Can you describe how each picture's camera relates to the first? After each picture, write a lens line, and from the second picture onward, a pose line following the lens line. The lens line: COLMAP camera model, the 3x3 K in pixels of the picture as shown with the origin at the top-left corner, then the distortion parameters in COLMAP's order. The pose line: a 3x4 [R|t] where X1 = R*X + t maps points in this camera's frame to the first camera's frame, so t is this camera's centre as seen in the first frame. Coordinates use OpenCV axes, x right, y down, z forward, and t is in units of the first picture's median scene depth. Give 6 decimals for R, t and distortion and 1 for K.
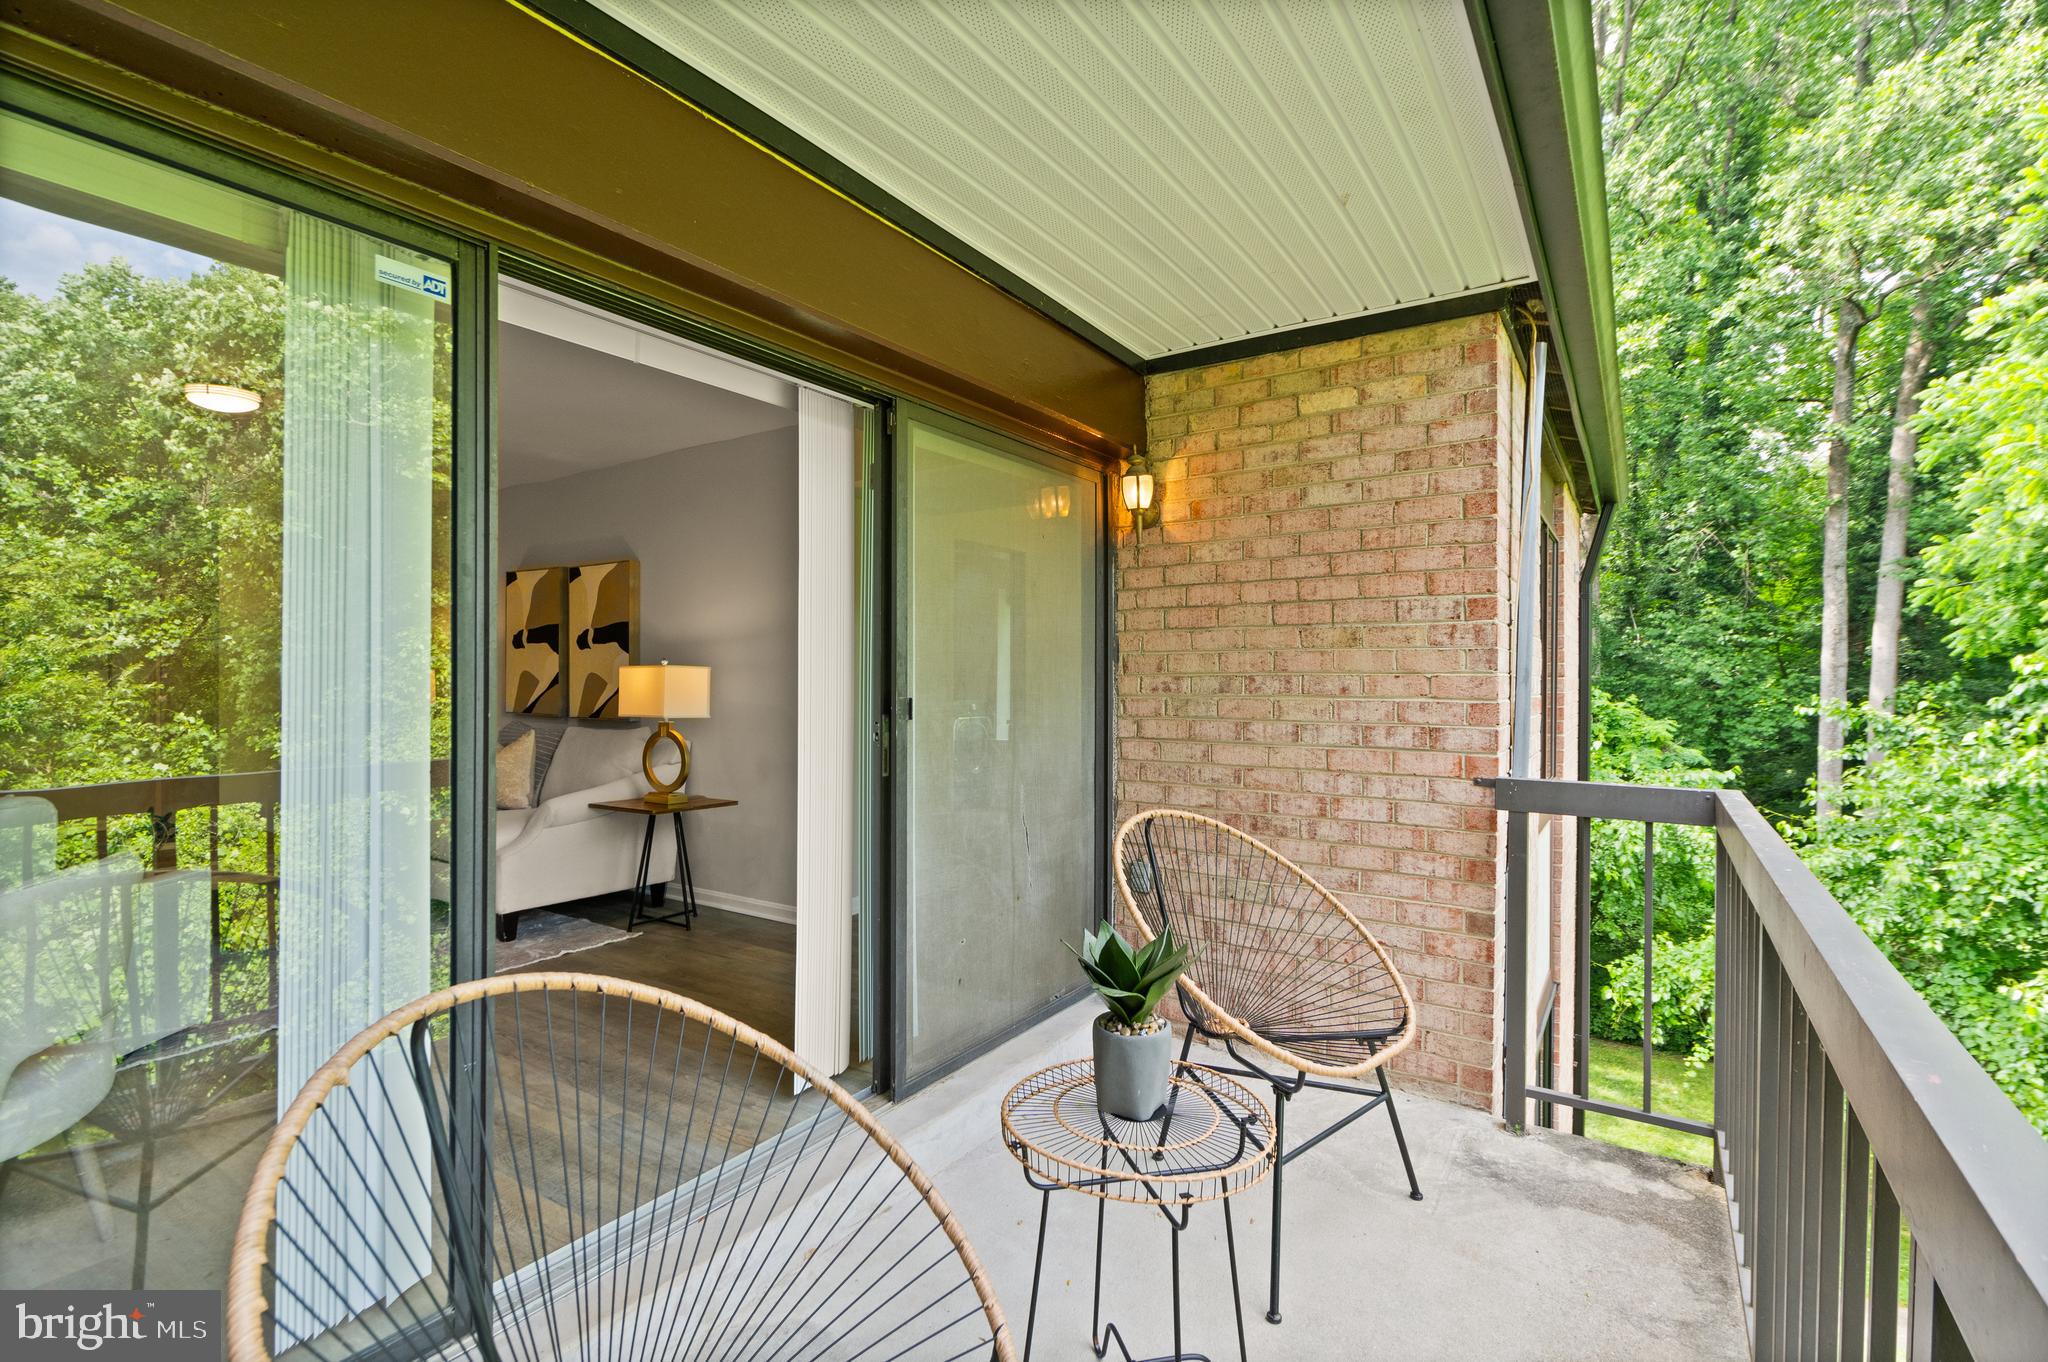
lens RADIAL K [[940.0, 0, 1012.4], [0, 940.0, 679.6], [0, 0, 1]] dist [-0.000590, 0.000087]
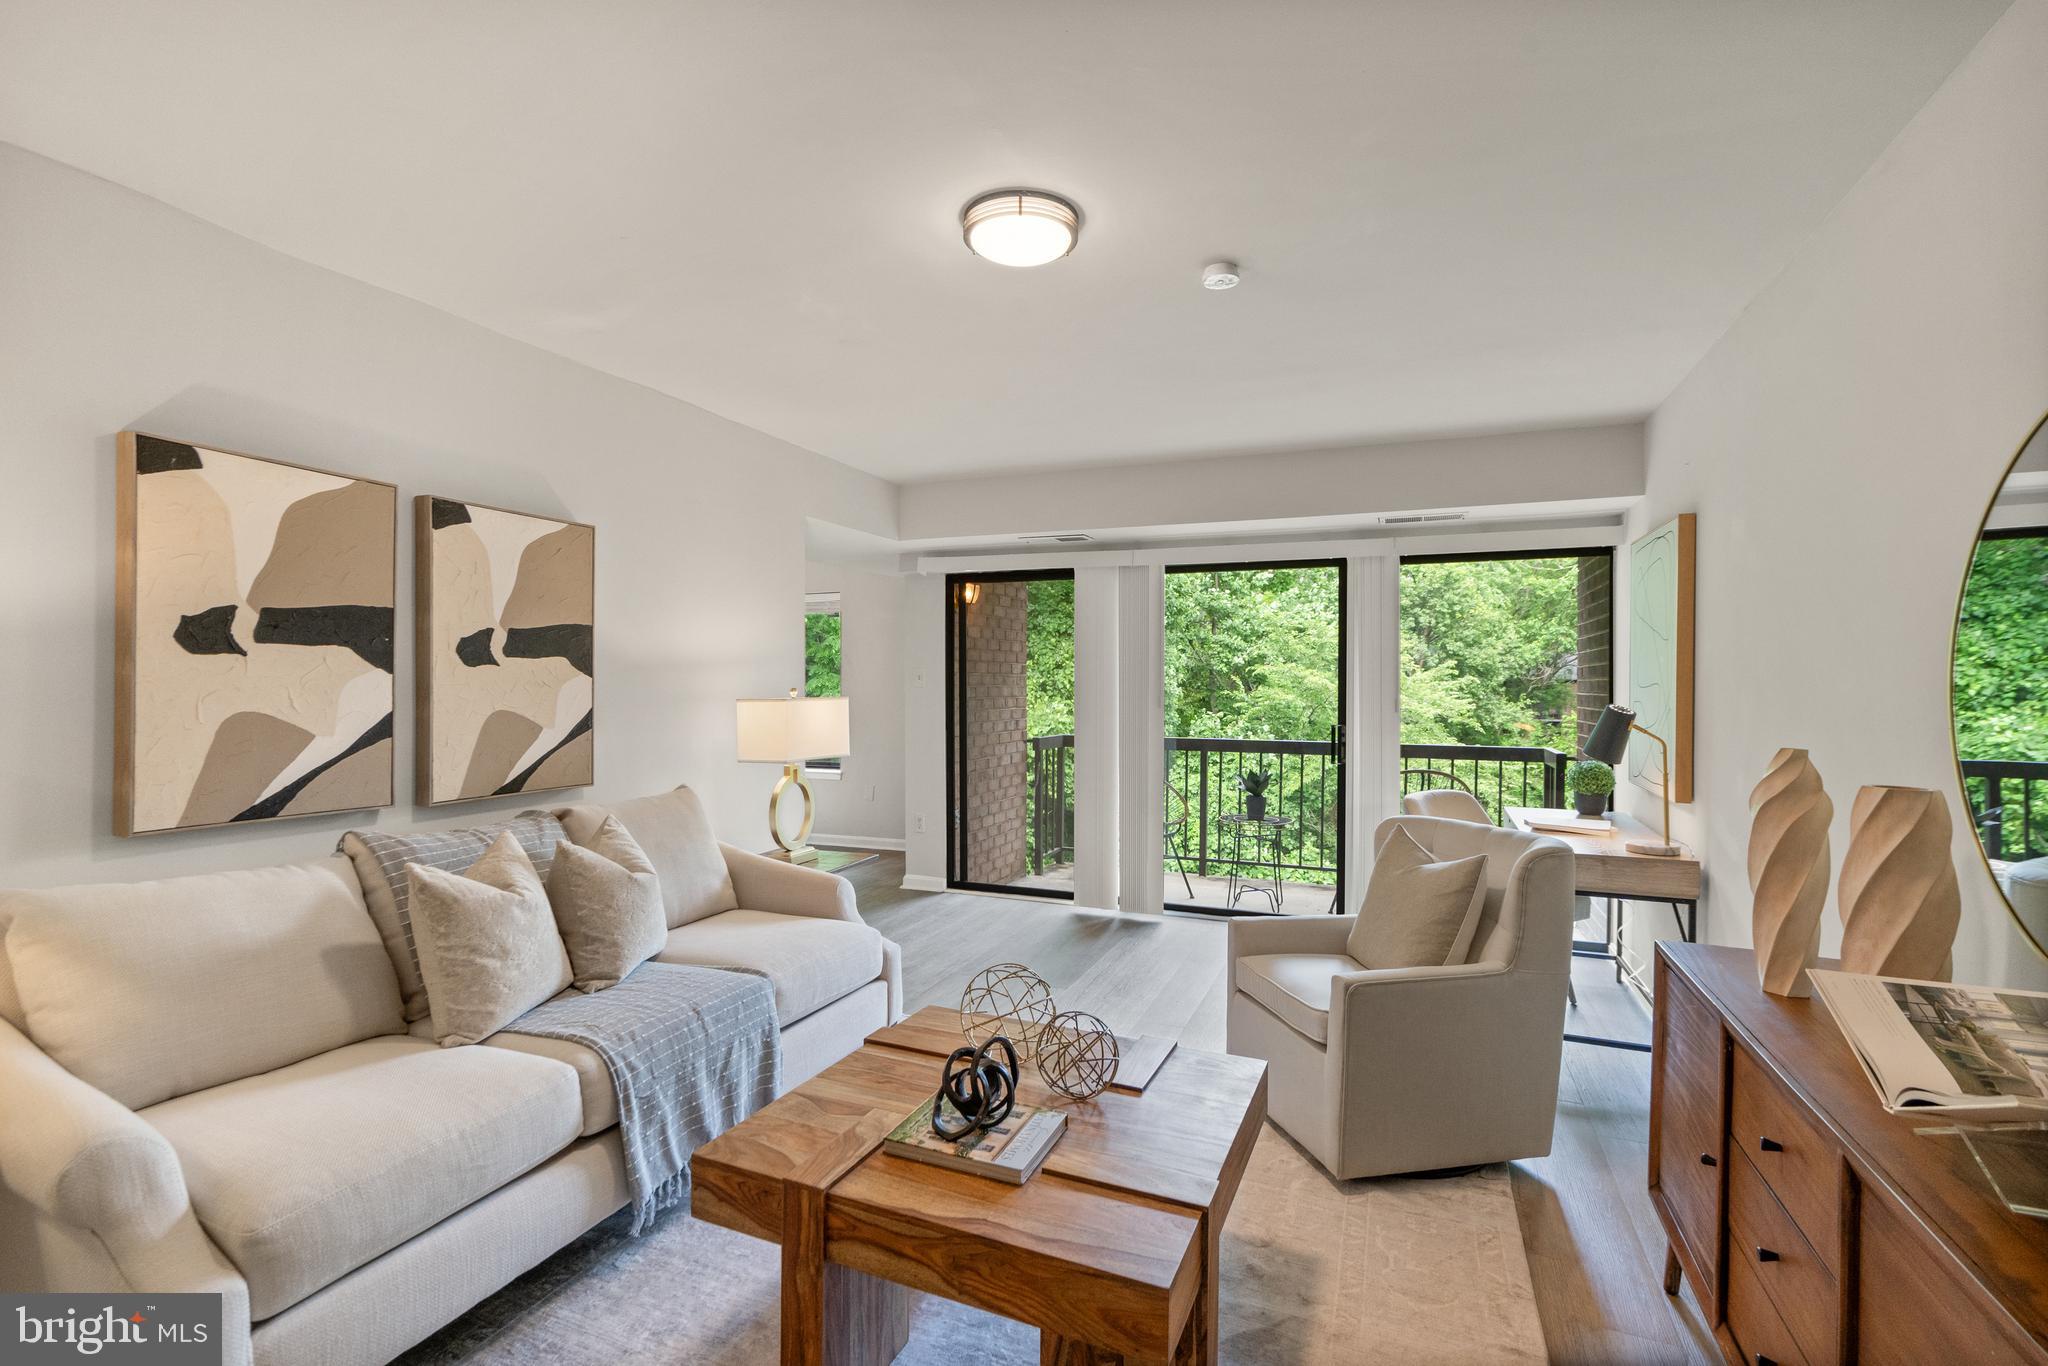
lens RADIAL K [[950.5, 0, 1007.1], [0, 950.5, 685.0], [0, 0, 1]] dist [0.002483, 0.000027]
pose [[-0.187965, -0.003293, 0.982170, -1.025623], [-0.000802, 0.999995, 0.003199, -0.023622], [-0.982175, -0.000186, -0.187967, 0.810156]]
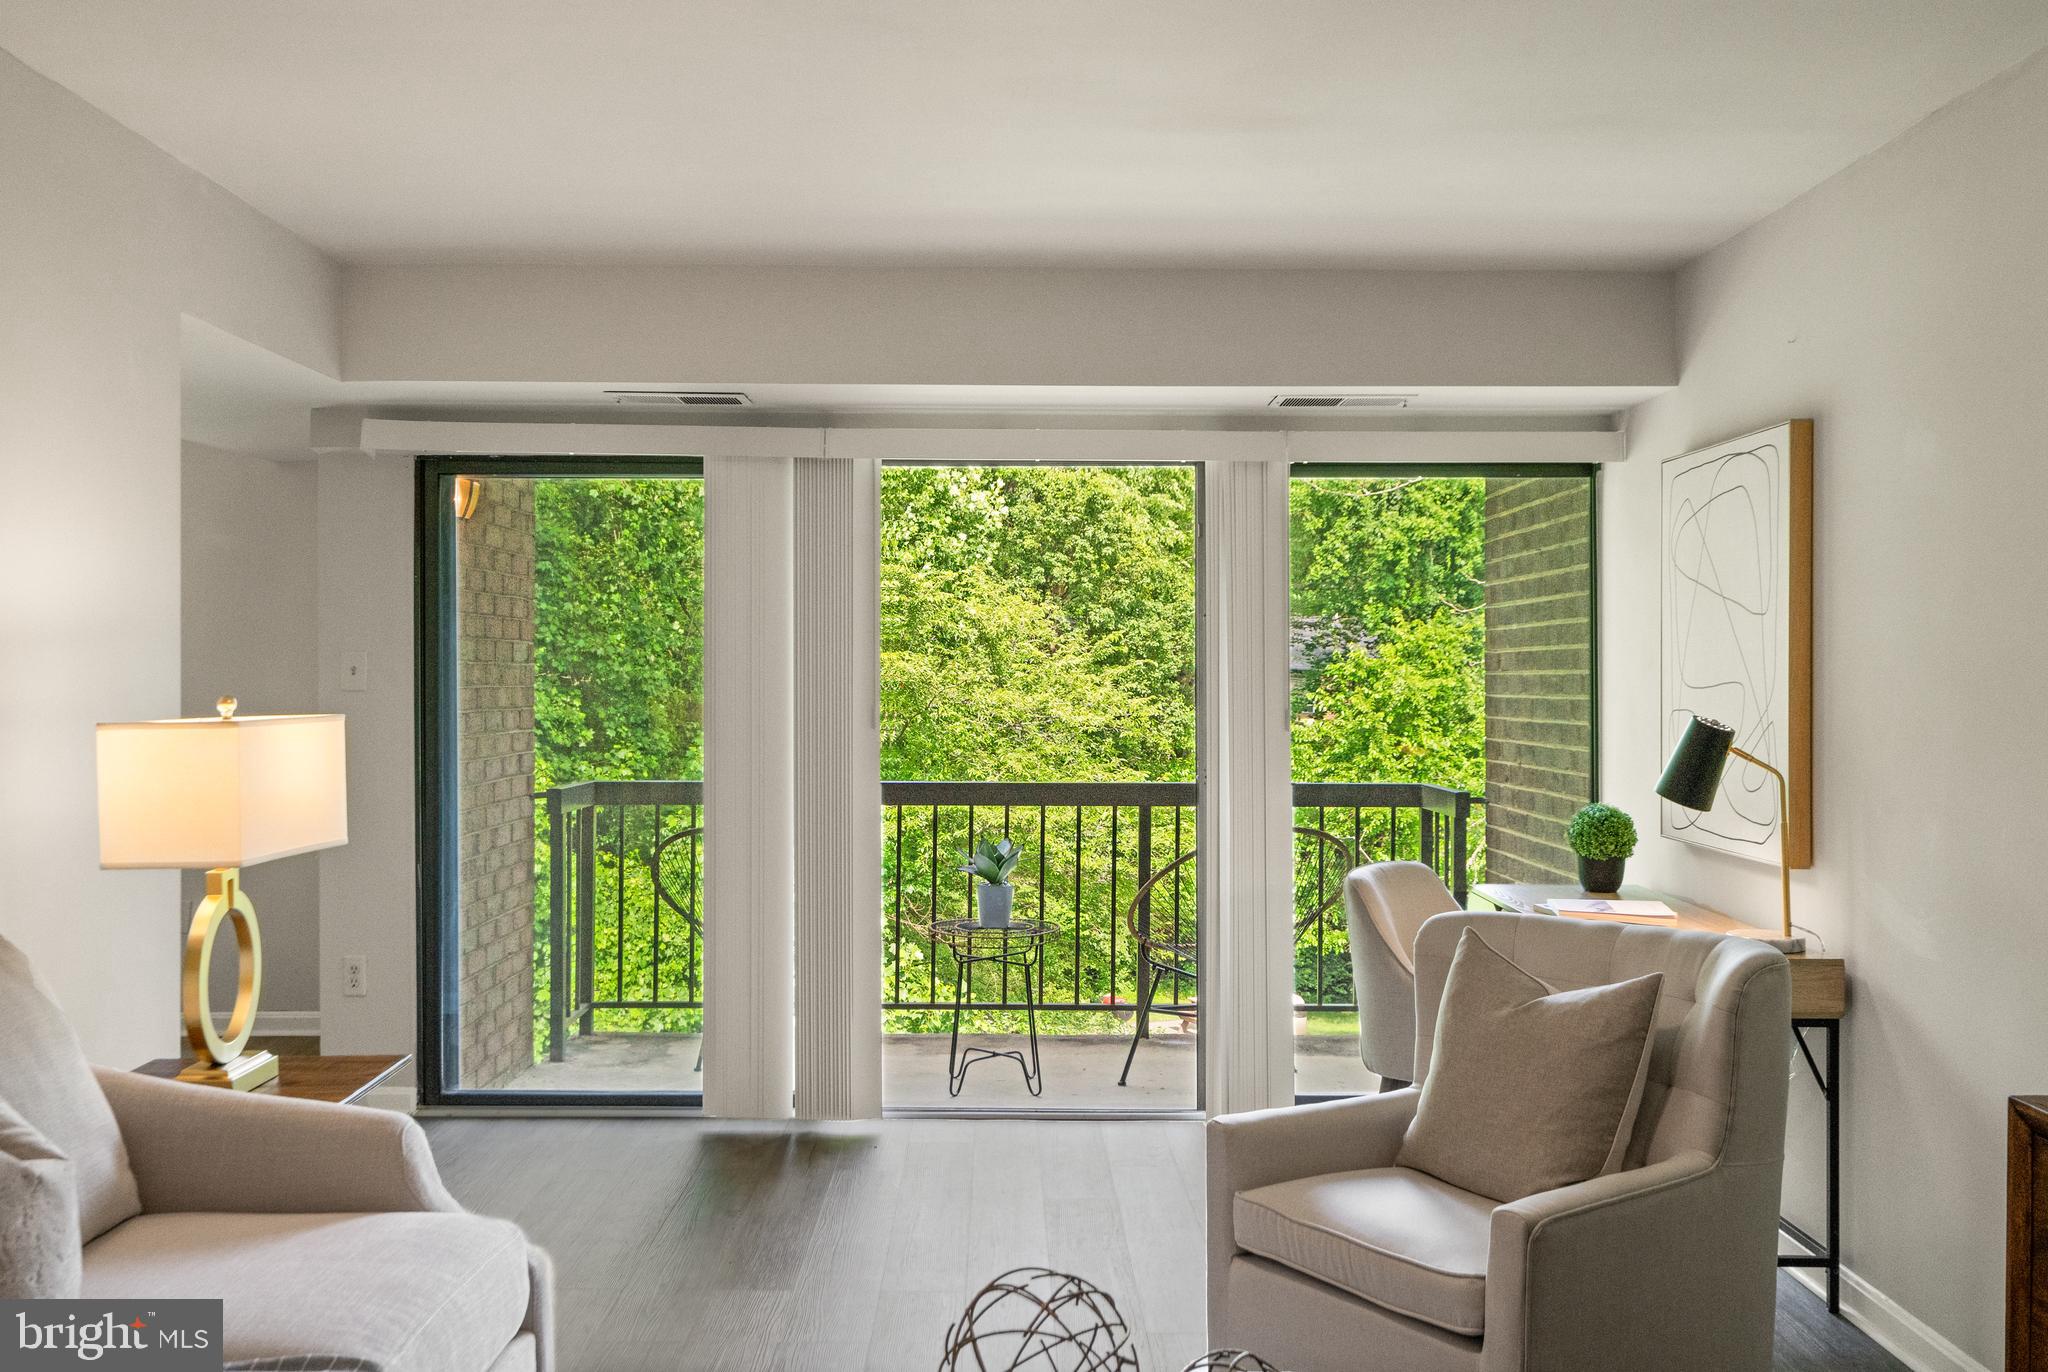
lens RADIAL K [[1738.3, 0, 1007.3], [0, 1738.3, 652.3], [0, 0, 1]] dist [0.010546, 0.002448]
pose [[-0.556411, 0.010223, 0.830844, -0.923500], [-0.000673, 0.999918, -0.012755, -0.026145], [-0.830907, -0.007656, -0.556359, 0.939198]]
